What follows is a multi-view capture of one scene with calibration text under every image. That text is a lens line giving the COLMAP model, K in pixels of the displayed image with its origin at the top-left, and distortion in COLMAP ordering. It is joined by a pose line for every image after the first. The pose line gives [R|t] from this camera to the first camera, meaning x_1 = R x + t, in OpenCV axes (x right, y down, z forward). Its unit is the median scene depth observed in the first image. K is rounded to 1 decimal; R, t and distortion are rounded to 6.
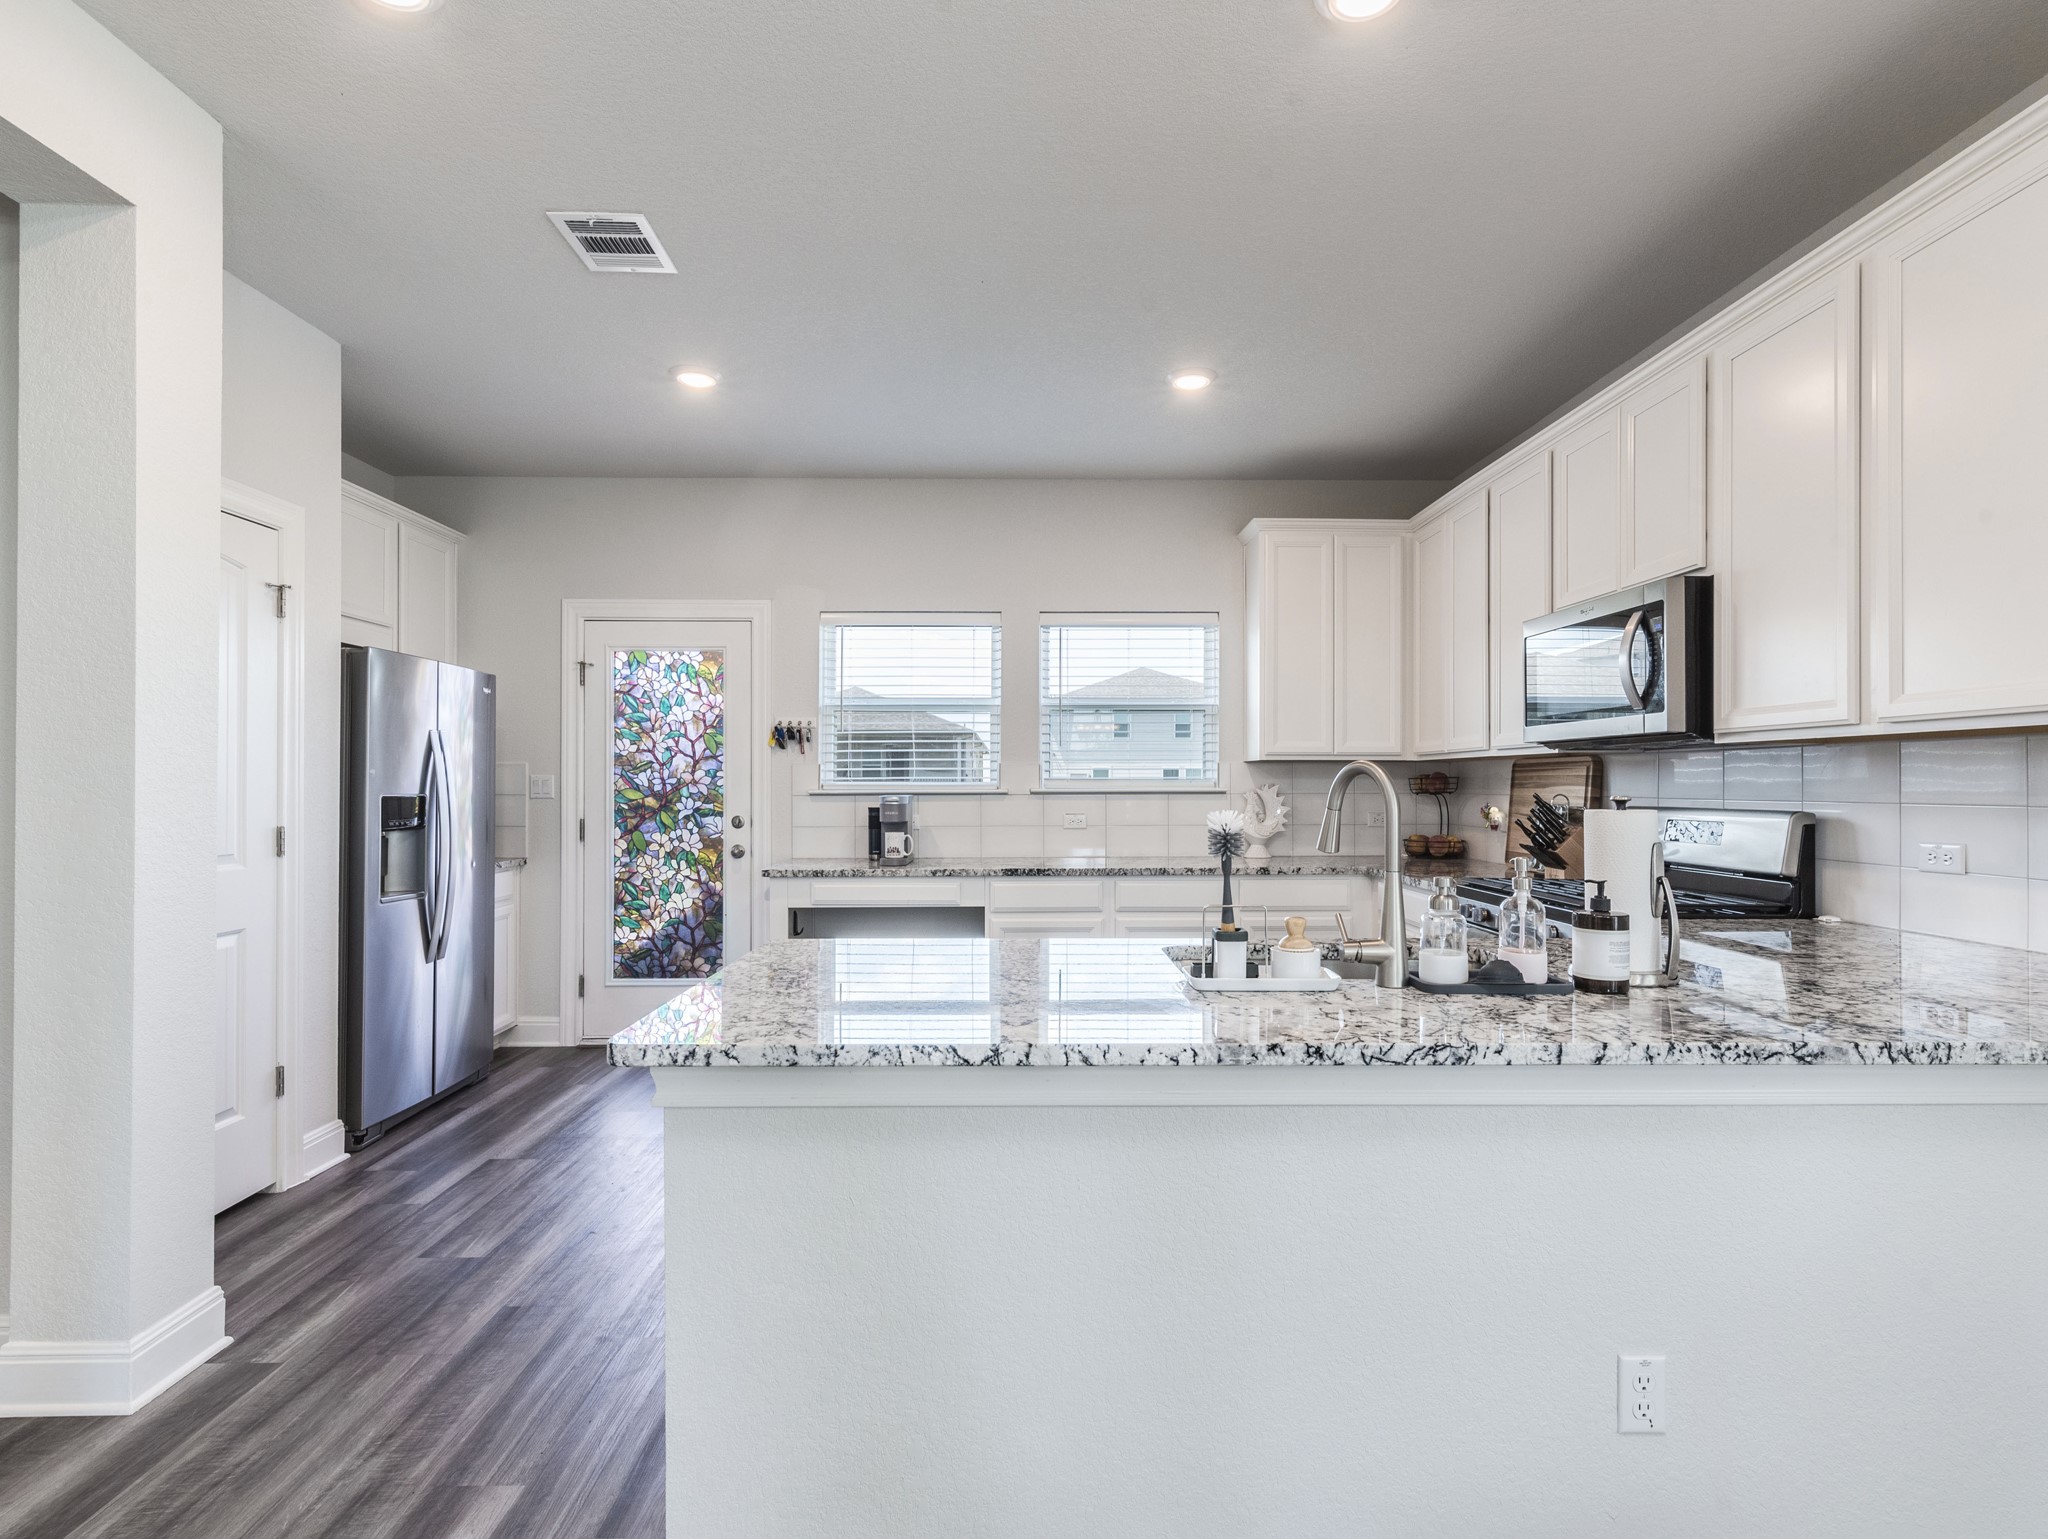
lens RADIAL K [[1031.7, 0, 1022.8], [0, 1031.7, 801.8], [0, 0, 1]] dist [-0.000648, -0.000476]
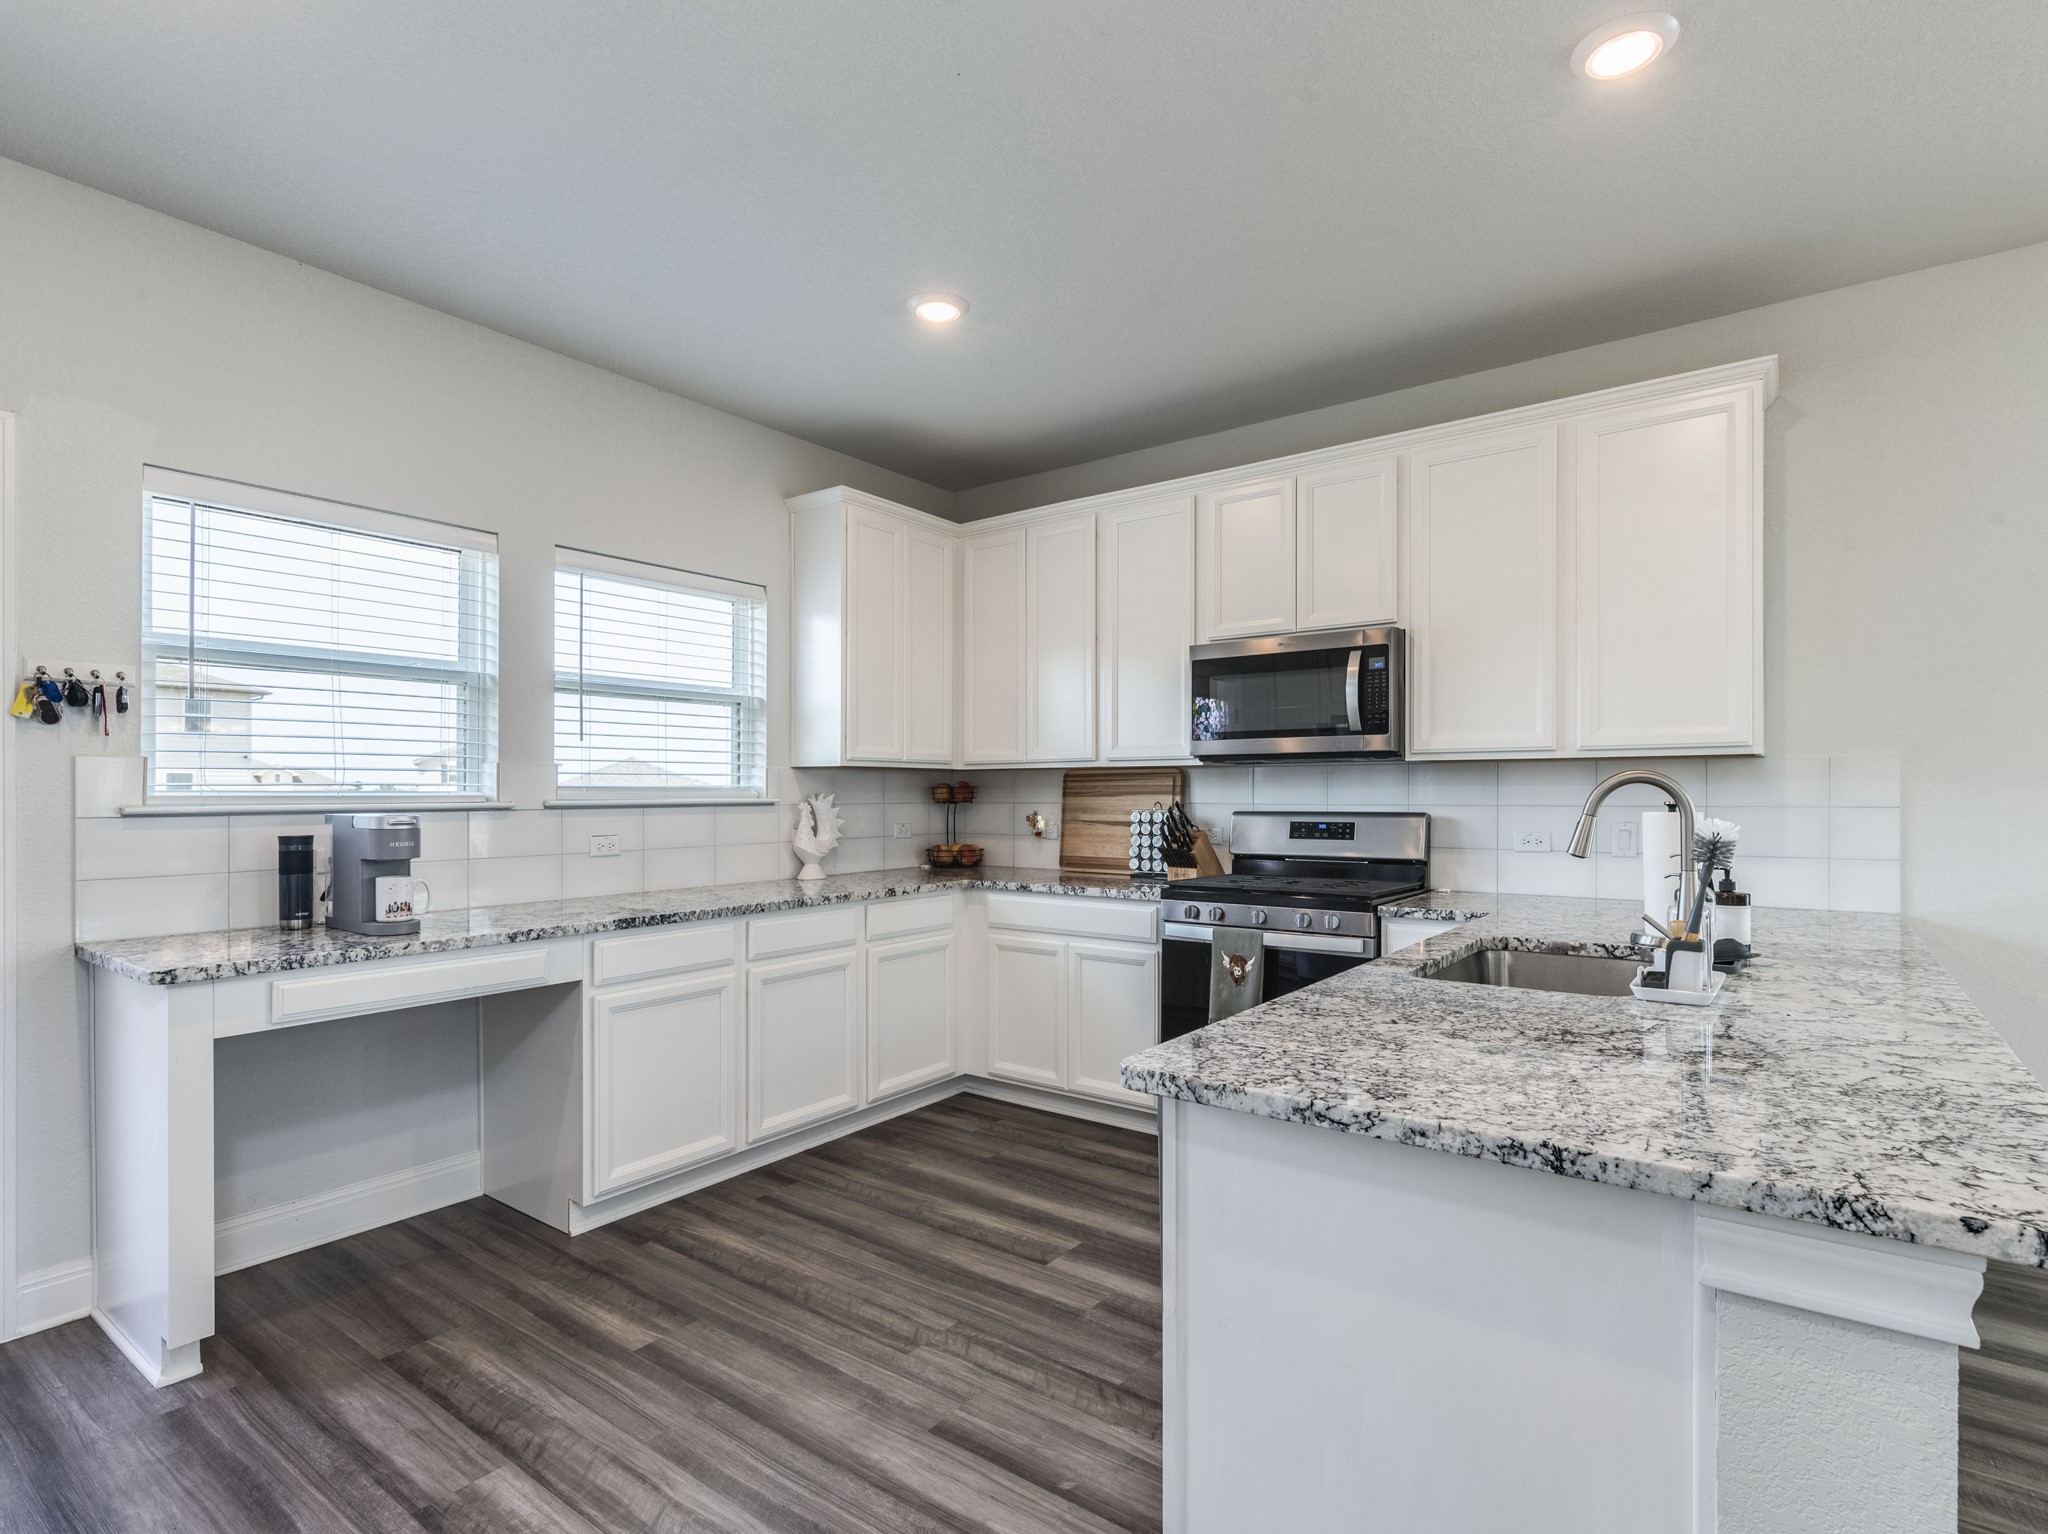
lens RADIAL K [[1031.7, 0, 1022.8], [0, 1031.7, 799.3], [0, 0, 1]] dist [-0.000648, -0.000476]
pose [[0.594591, -0.005738, 0.804008, -0.373310], [0.015505, 0.999870, -0.004331, -0.006100], [-0.803879, 0.015041, 0.594603, 0.355096]]
